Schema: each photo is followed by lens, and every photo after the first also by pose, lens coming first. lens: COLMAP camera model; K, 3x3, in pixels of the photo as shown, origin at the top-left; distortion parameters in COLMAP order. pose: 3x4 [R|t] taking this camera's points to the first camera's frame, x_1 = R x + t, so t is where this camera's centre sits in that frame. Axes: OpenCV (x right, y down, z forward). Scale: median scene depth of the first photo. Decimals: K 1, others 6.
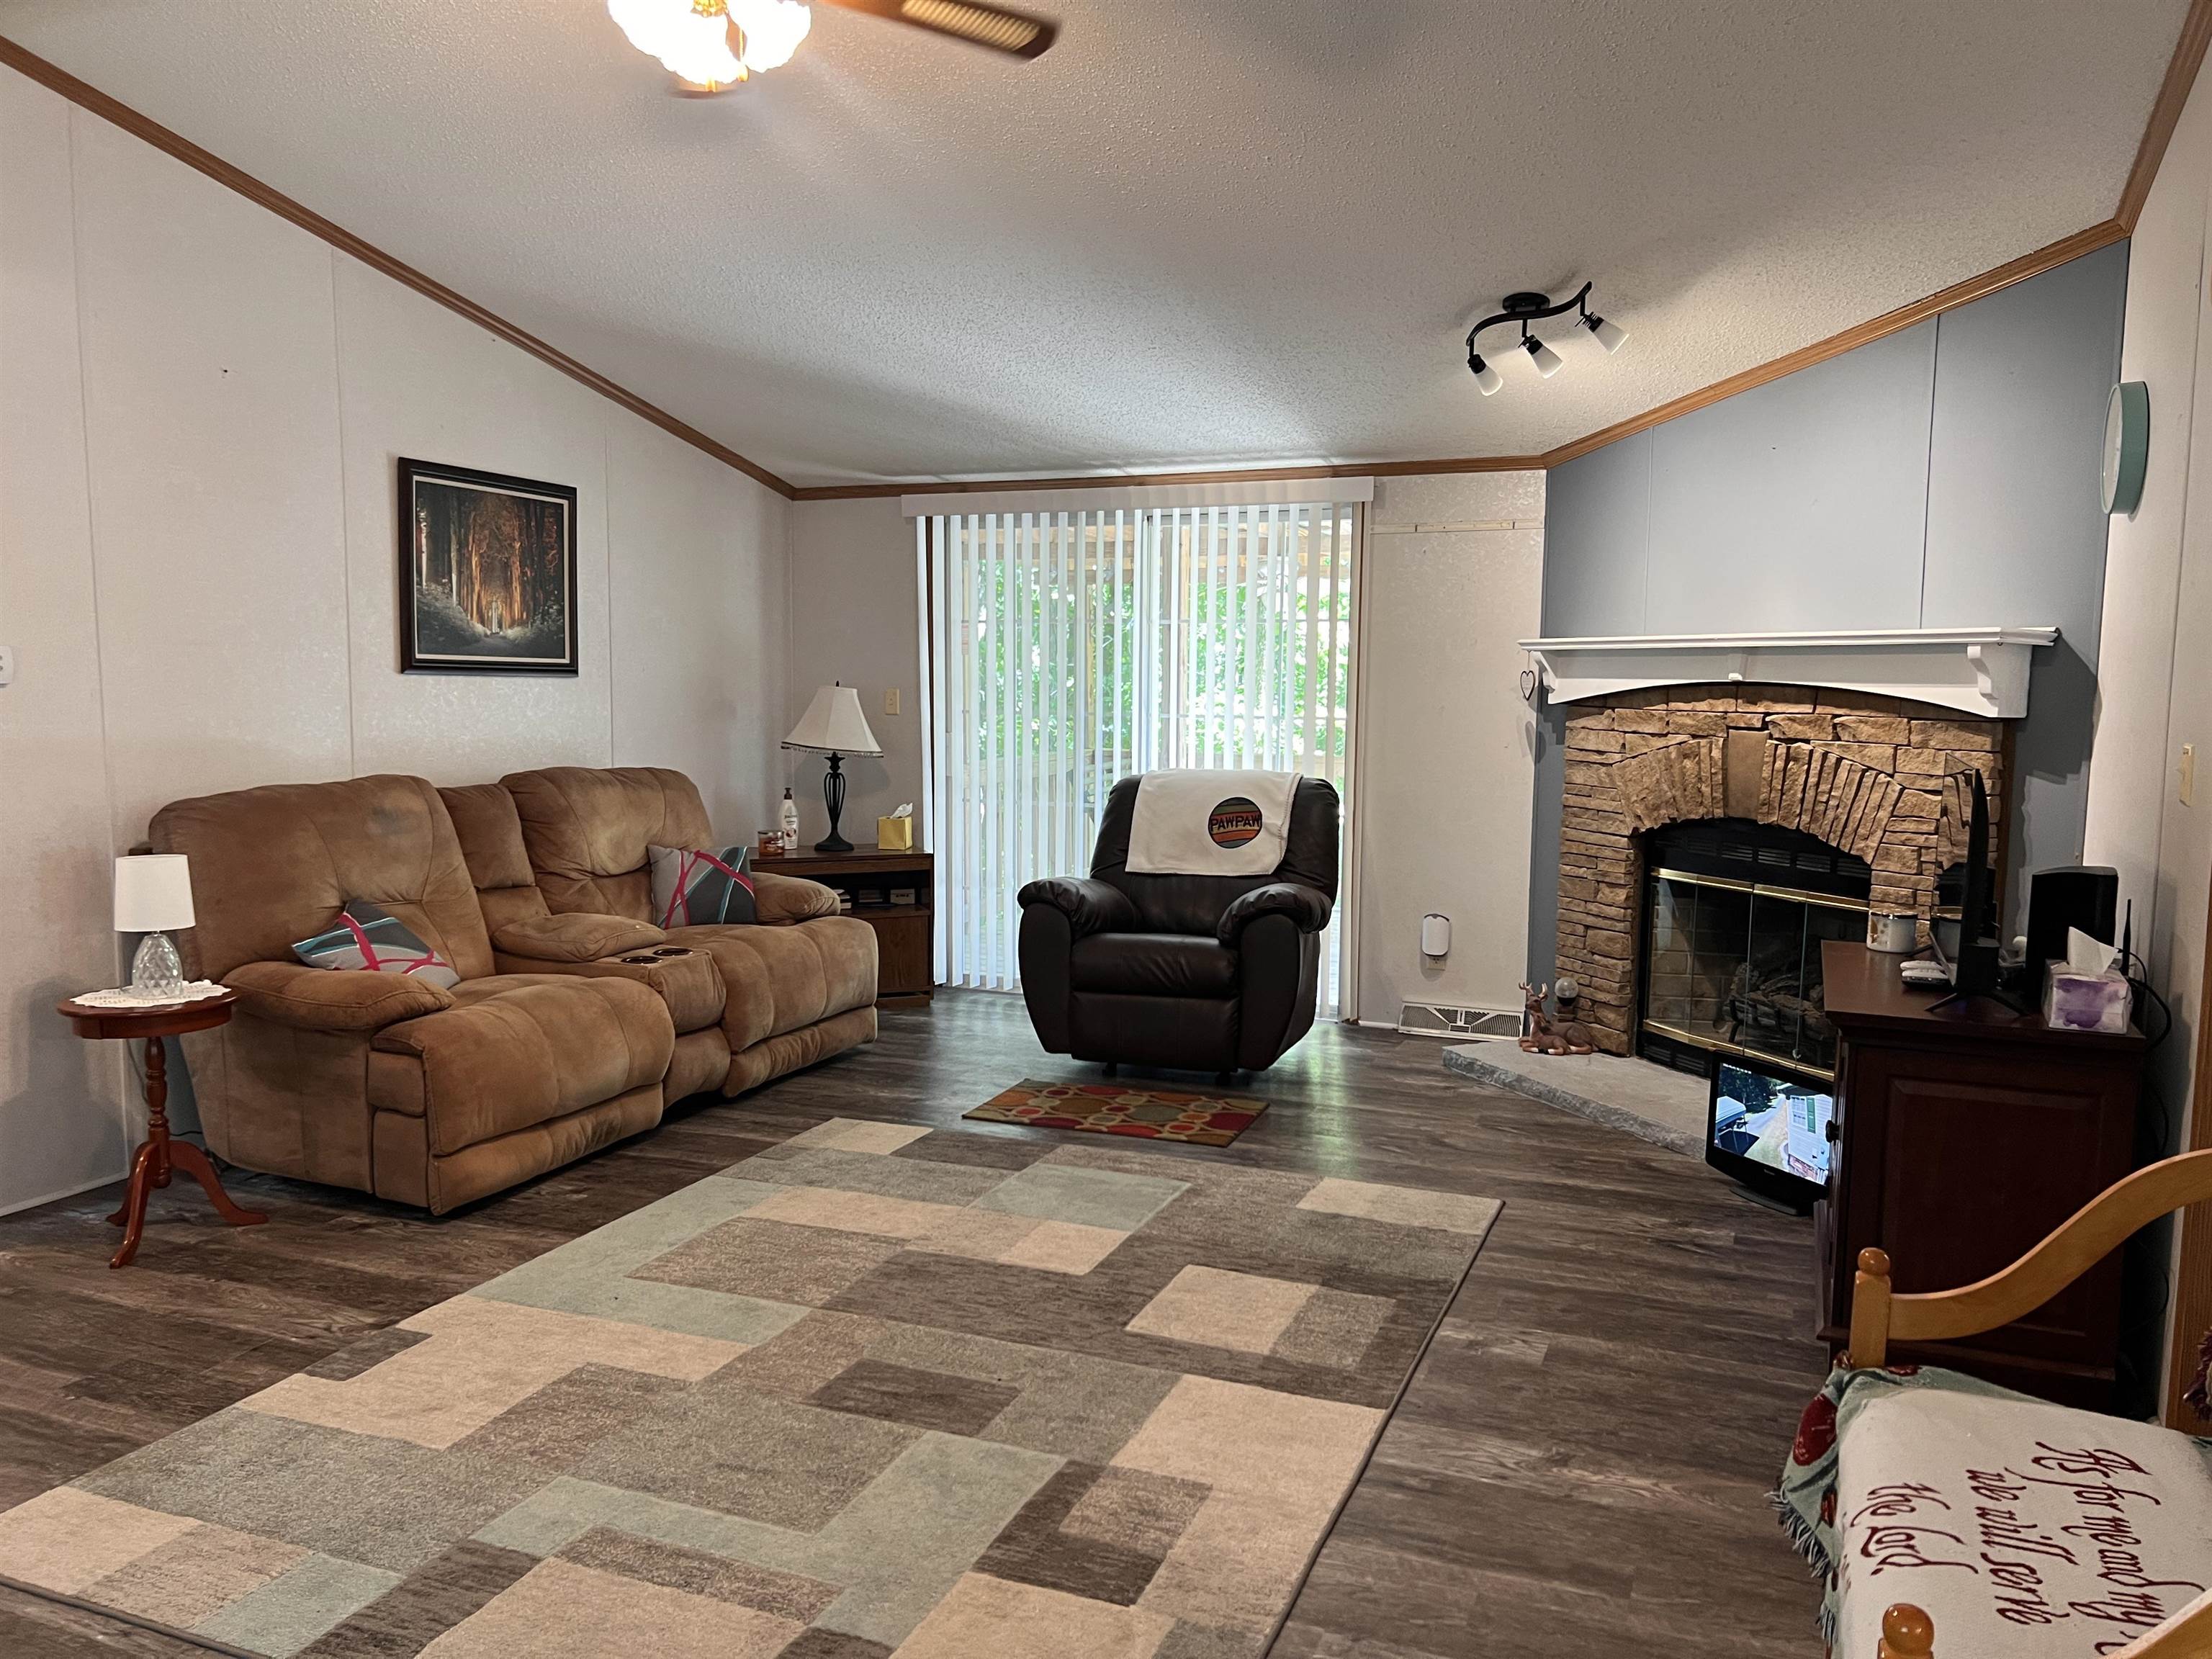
lens RADIAL K [[1673.0, 0, 1080.8], [0, 1673.0, 854.5], [0, 0, 1]] dist [0.060206, -0.067352]
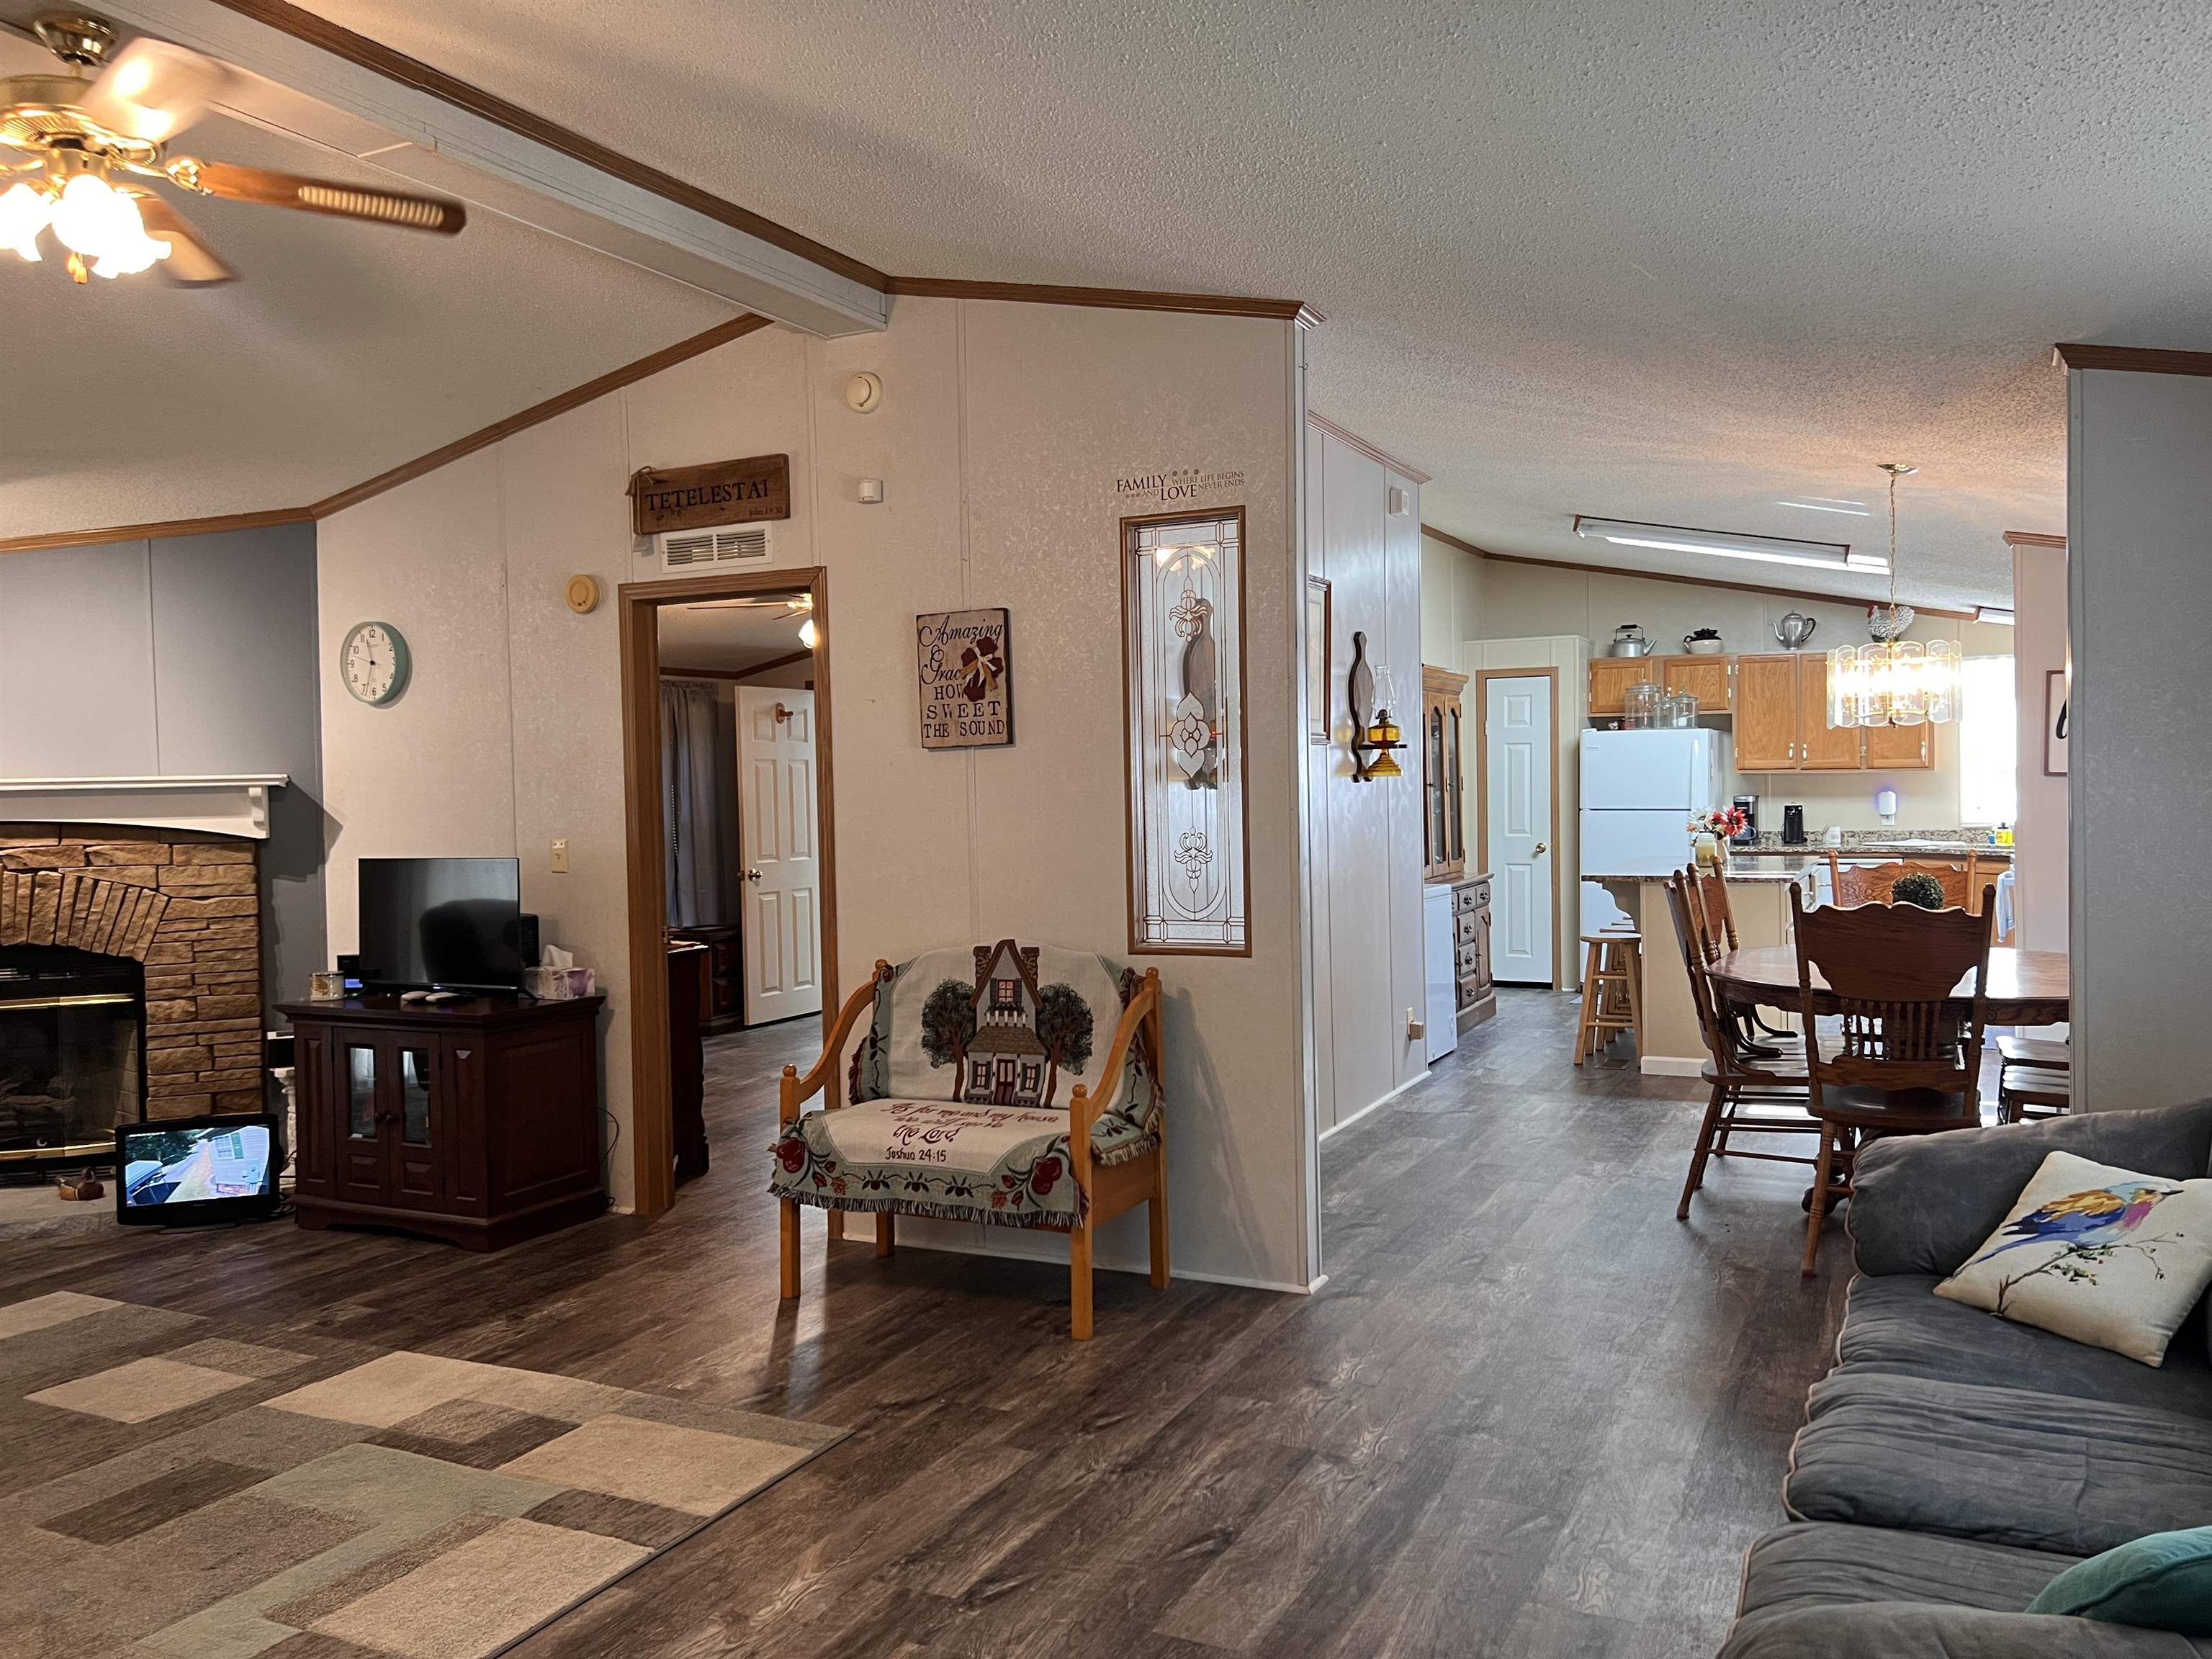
lens RADIAL K [[1673.0, 0, 1132.4], [0, 1673.0, 820.1], [0, 0, 1]] dist [0.060206, -0.067352]
pose [[0.044021, -0.029357, 0.998599, -0.811743], [0.129721, 0.991274, 0.023423, -0.034728], [-0.990573, 0.128508, 0.047445, 0.212000]]
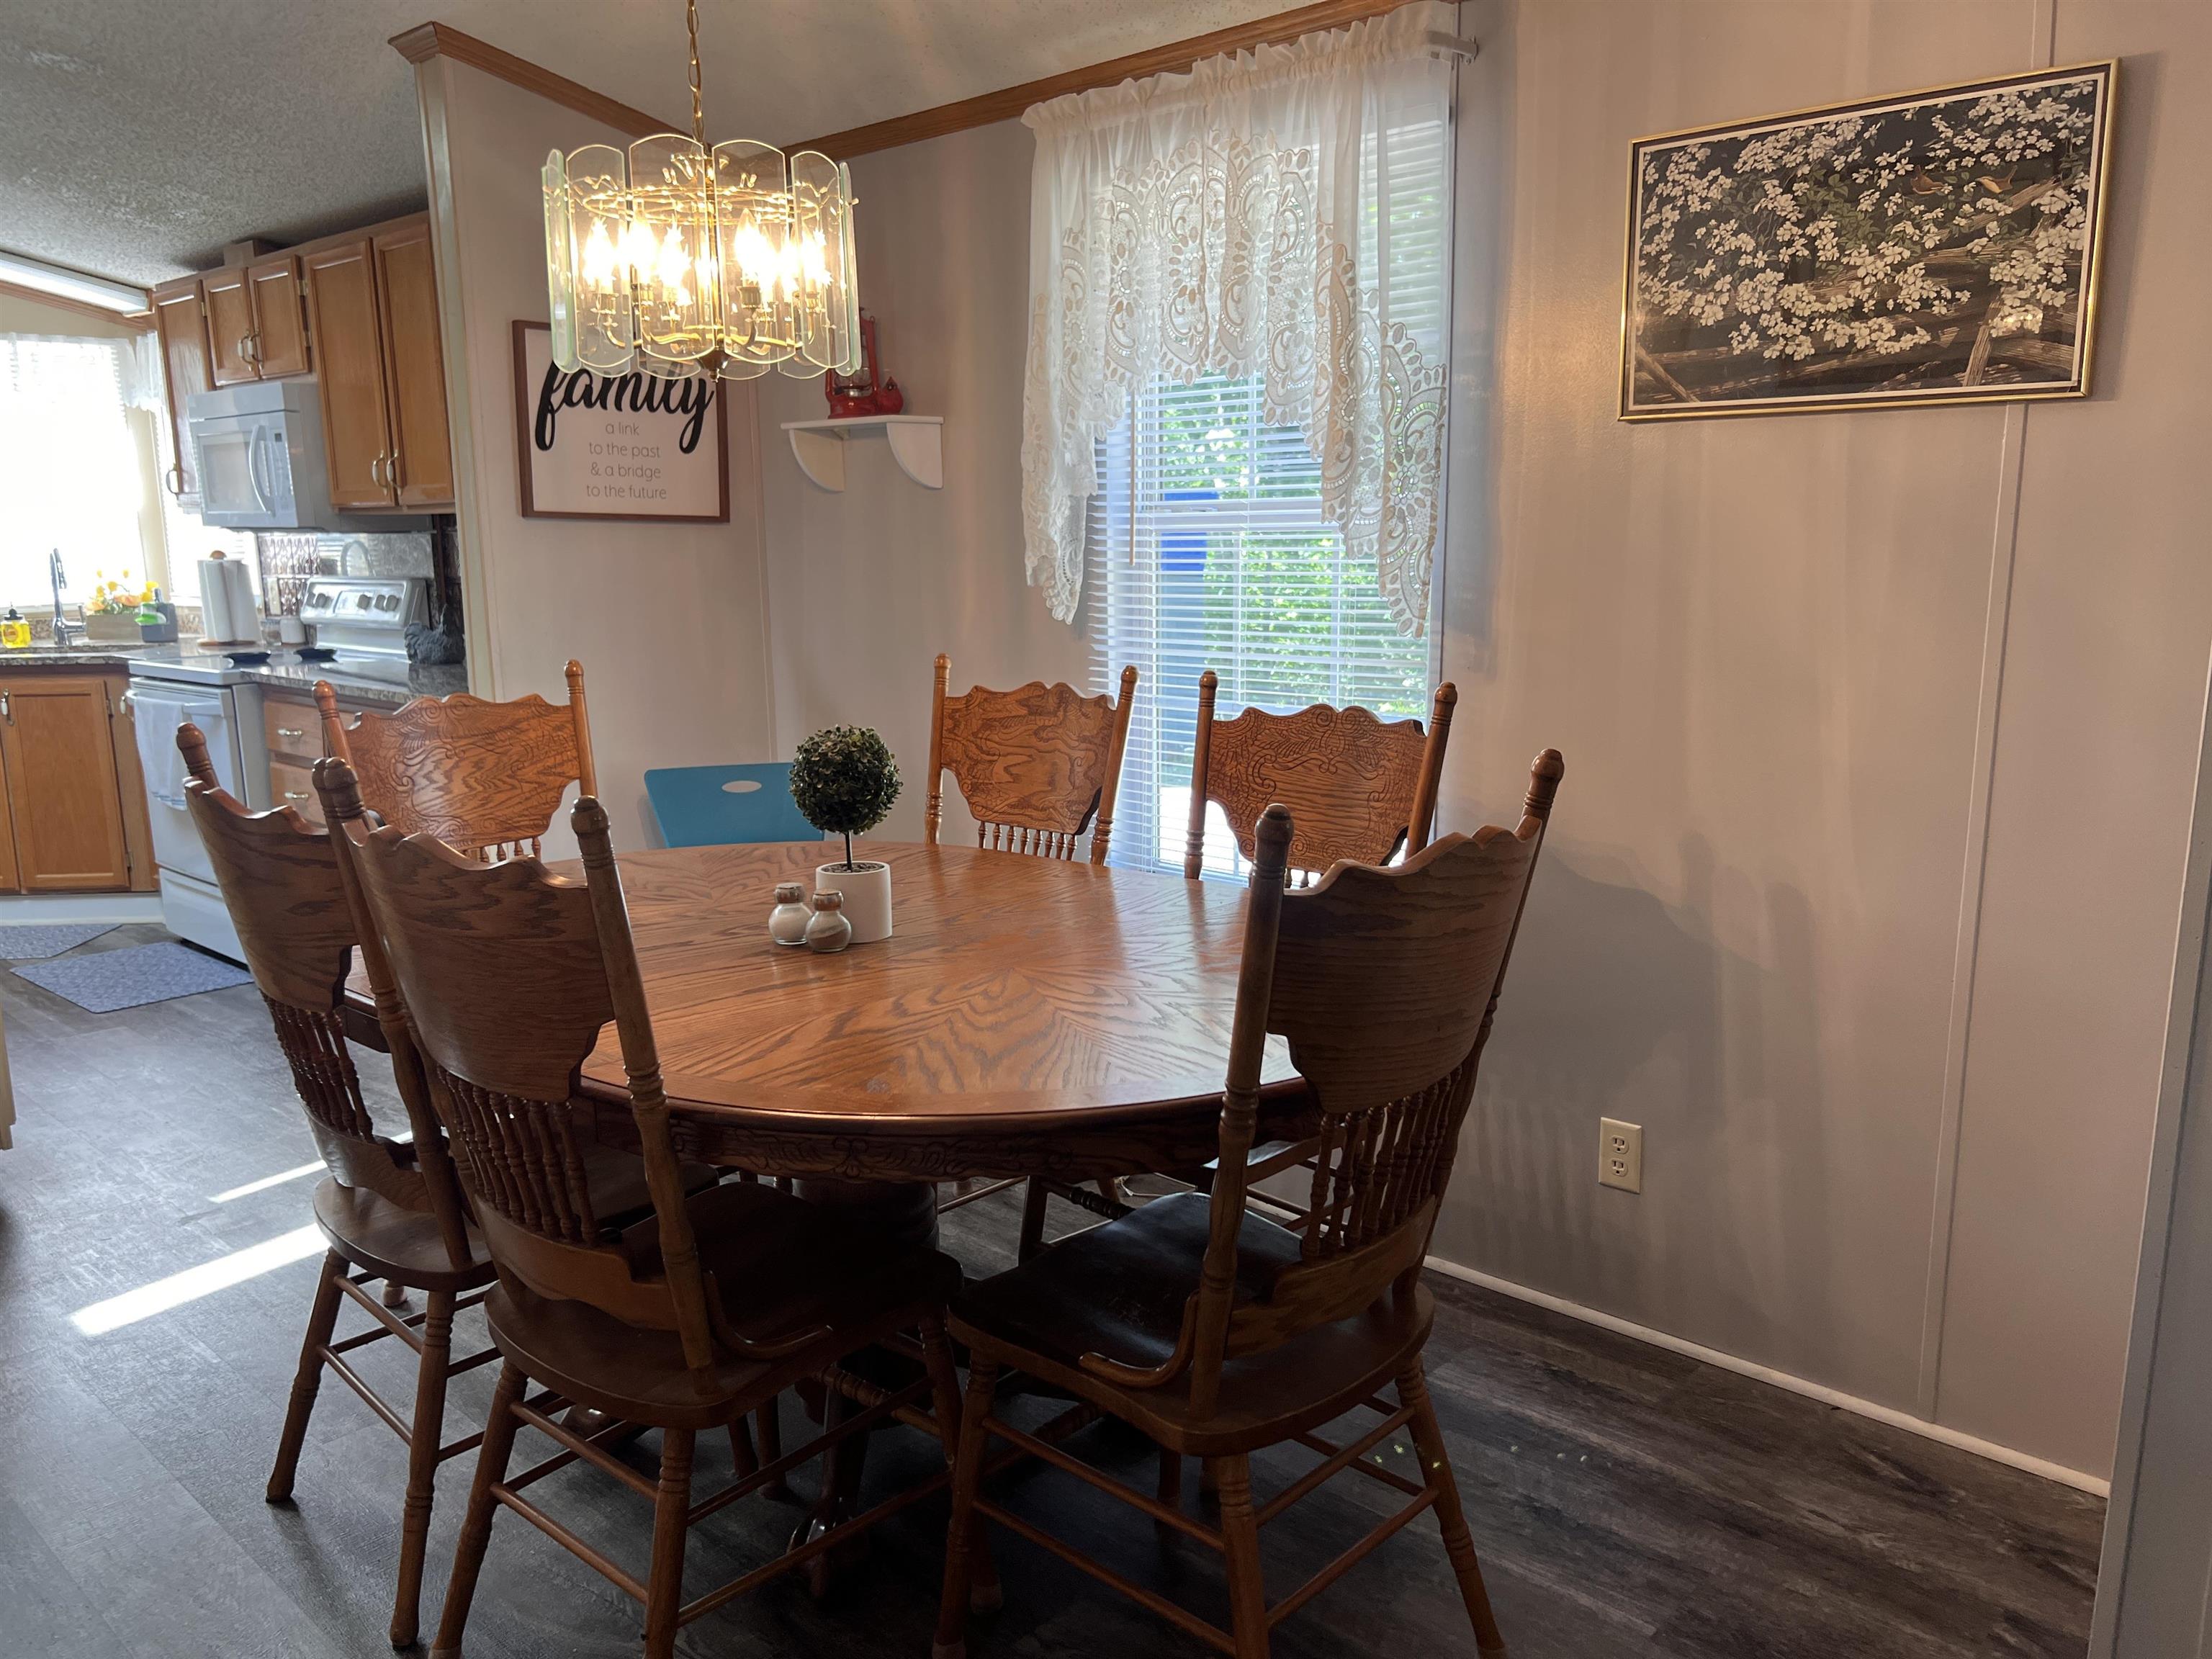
lens RADIAL K [[1673.0, 0, 1082.2], [0, 1673.0, 863.6], [0, 0, 1]] dist [0.060206, -0.067352]
pose [[-0.934812, -0.062882, 0.349531, 0.176585], [0.048809, 0.952112, 0.301829, -0.007571], [-0.351772, 0.299214, -0.886976, 0.161904]]
